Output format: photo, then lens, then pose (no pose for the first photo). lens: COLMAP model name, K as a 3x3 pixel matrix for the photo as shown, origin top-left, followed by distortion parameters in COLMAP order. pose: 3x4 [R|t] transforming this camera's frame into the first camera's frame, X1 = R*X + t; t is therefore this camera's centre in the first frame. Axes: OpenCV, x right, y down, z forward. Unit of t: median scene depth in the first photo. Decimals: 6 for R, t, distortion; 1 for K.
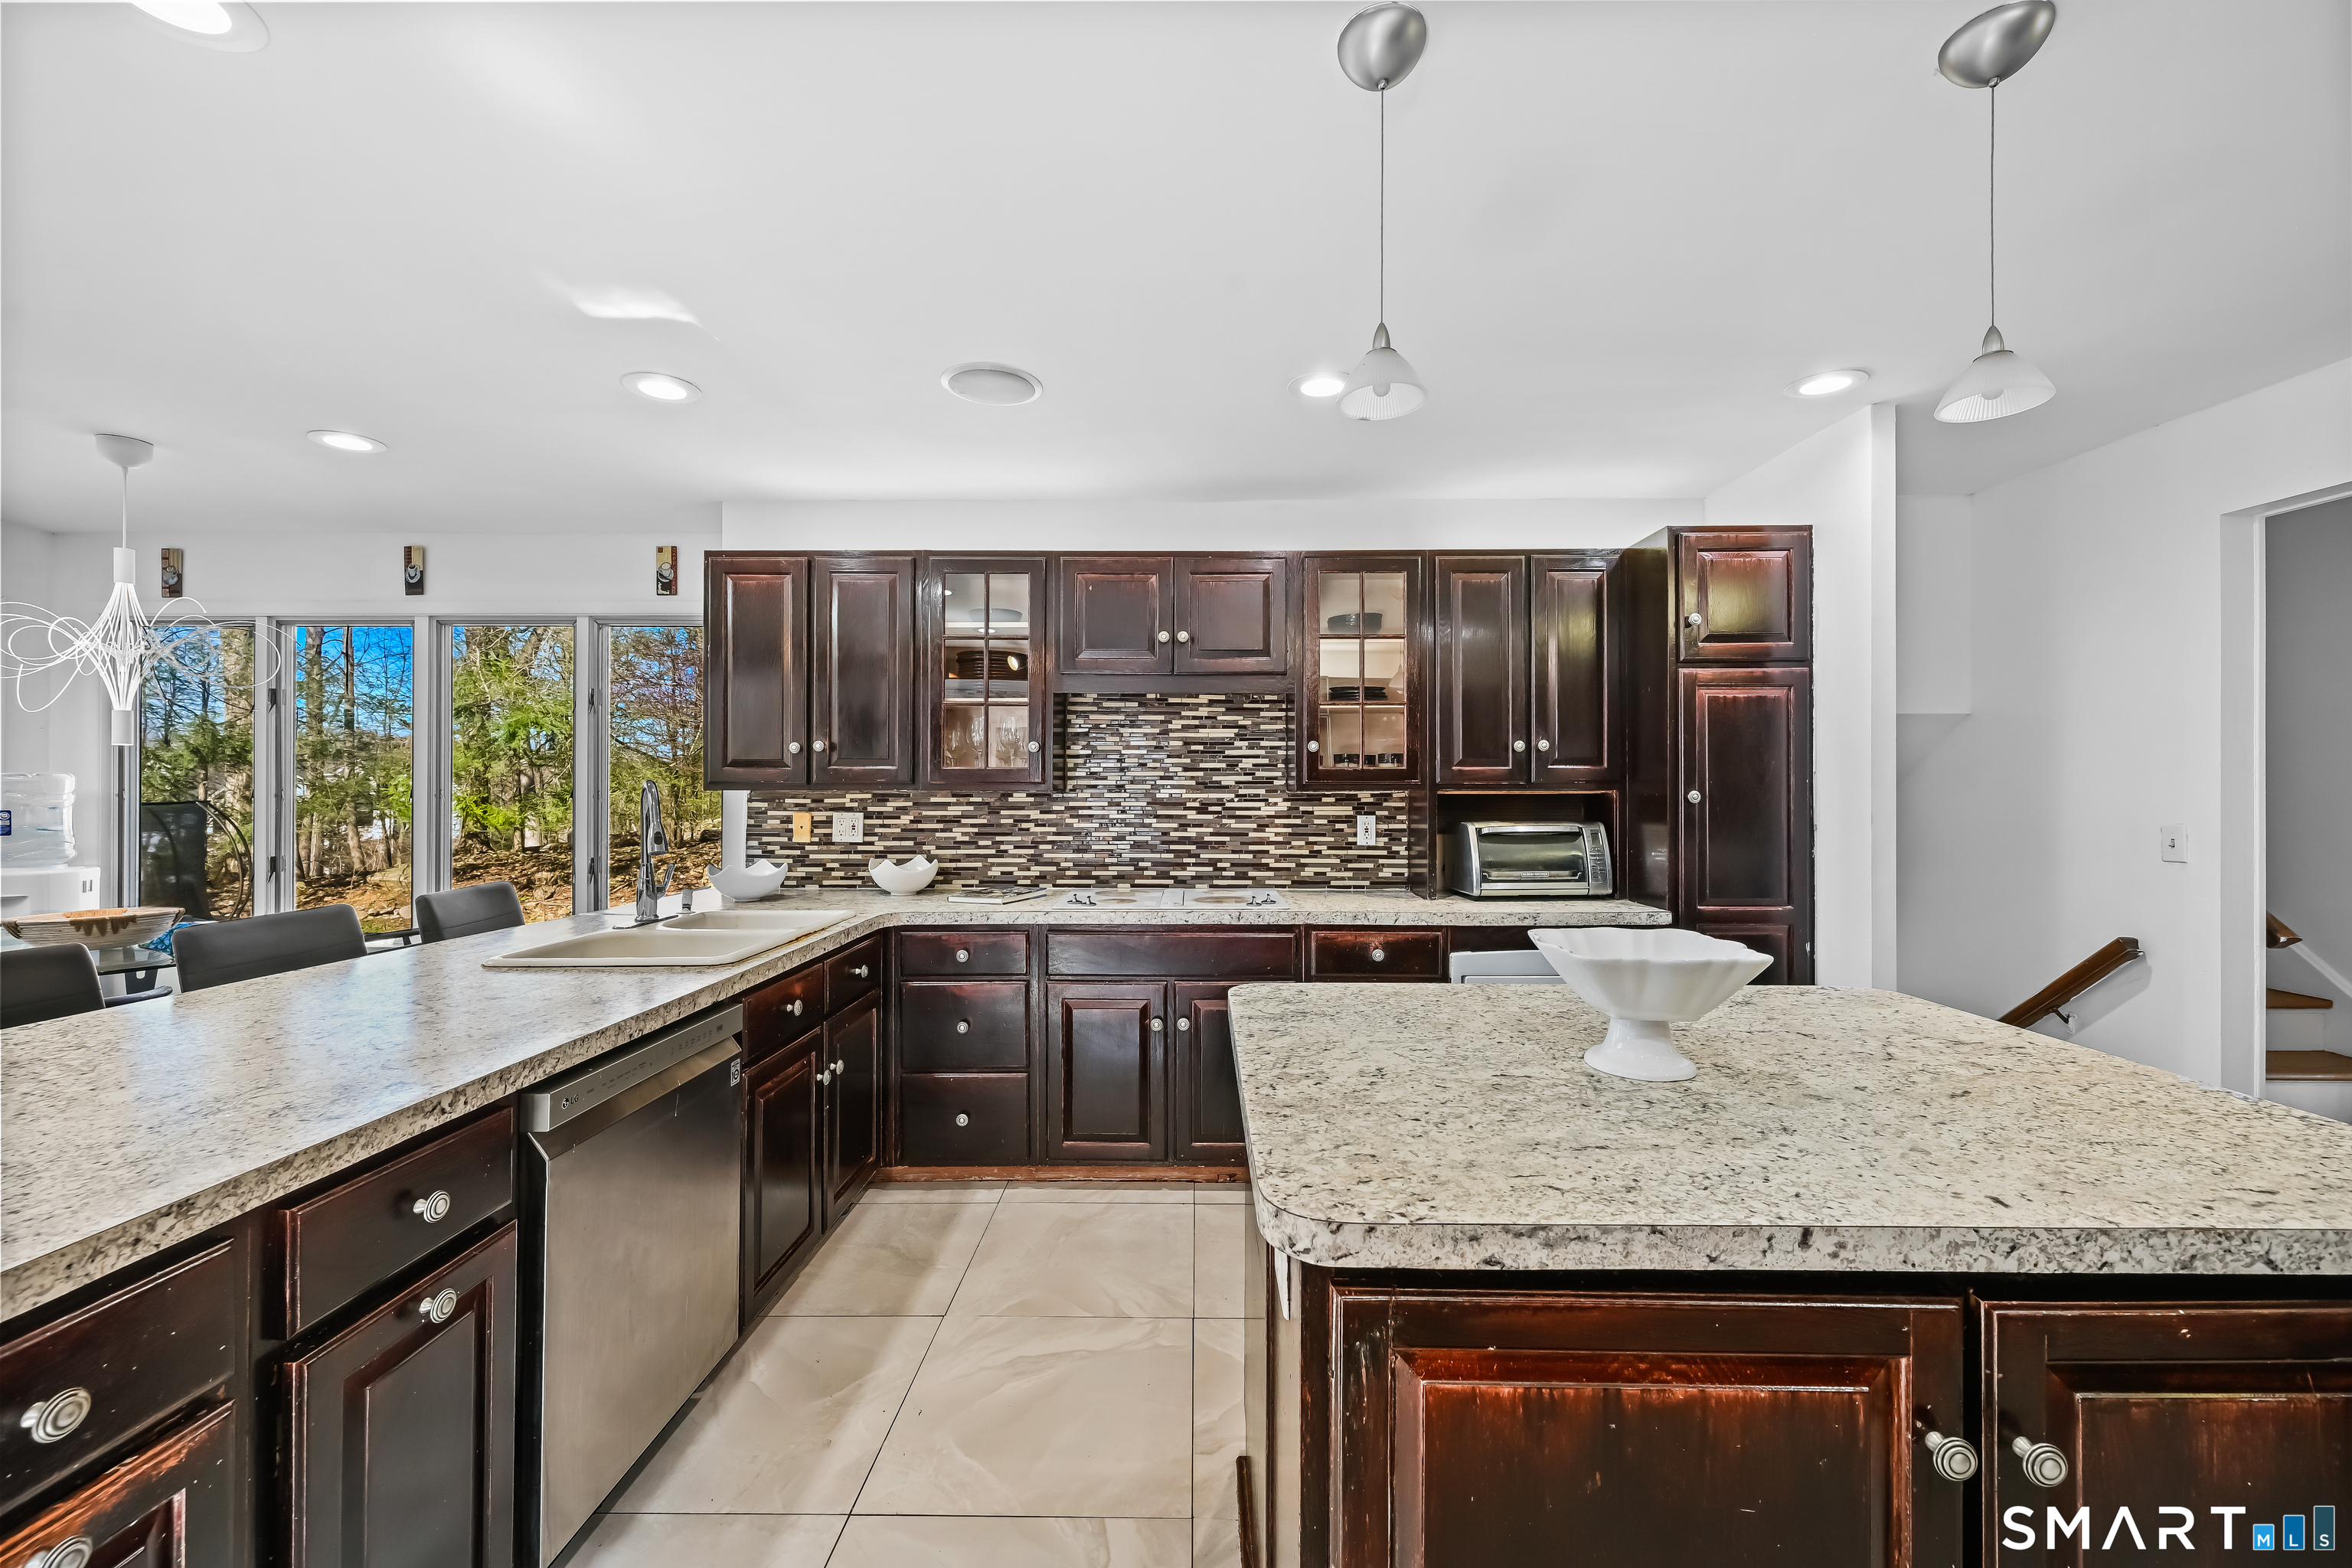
lens RADIAL K [[919.7, 0, 1185.0], [0, 919.7, 788.9], [0, 0, 1]] dist [-0.003518, 0.000433]
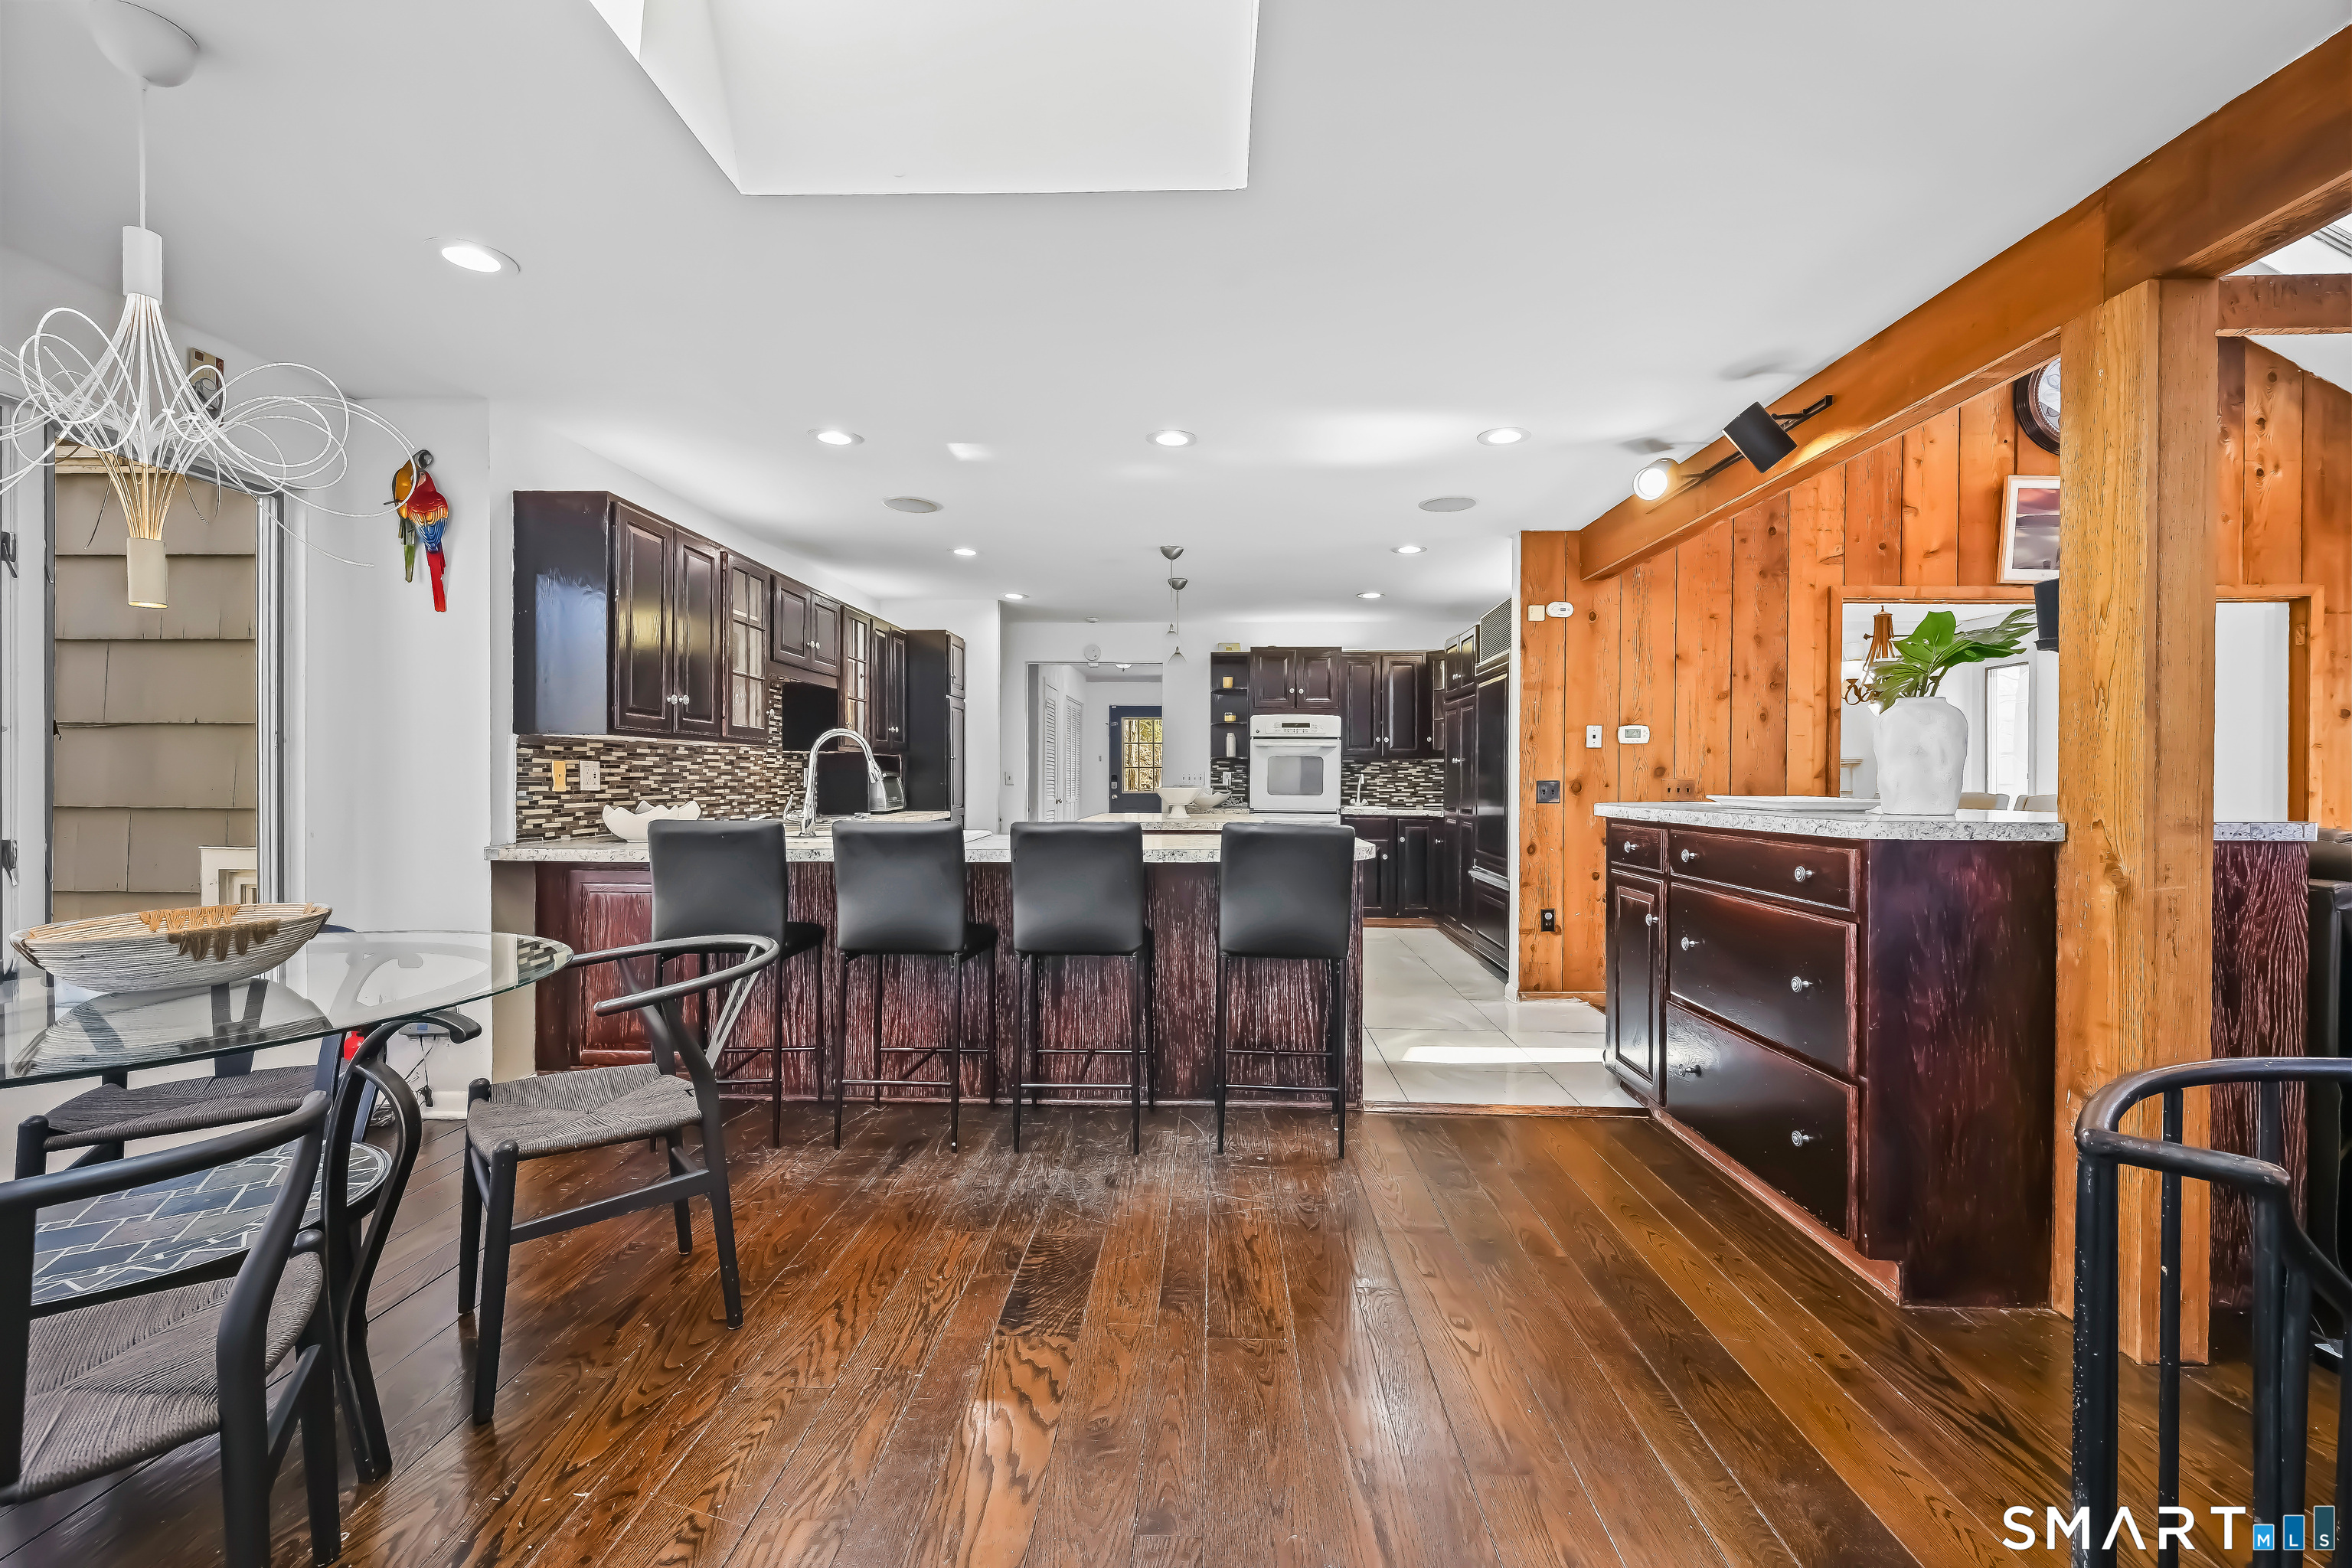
lens RADIAL K [[981.9, 0, 1176.7], [0, 981.9, 779.6], [0, 0, 1]] dist [-0.004787, 0.000166]
pose [[0.031910, -0.005095, 0.999478, -1.411838], [-0.012426, 0.999908, 0.005494, 0.032283], [-0.999413, -0.012595, 0.031844, 0.327597]]
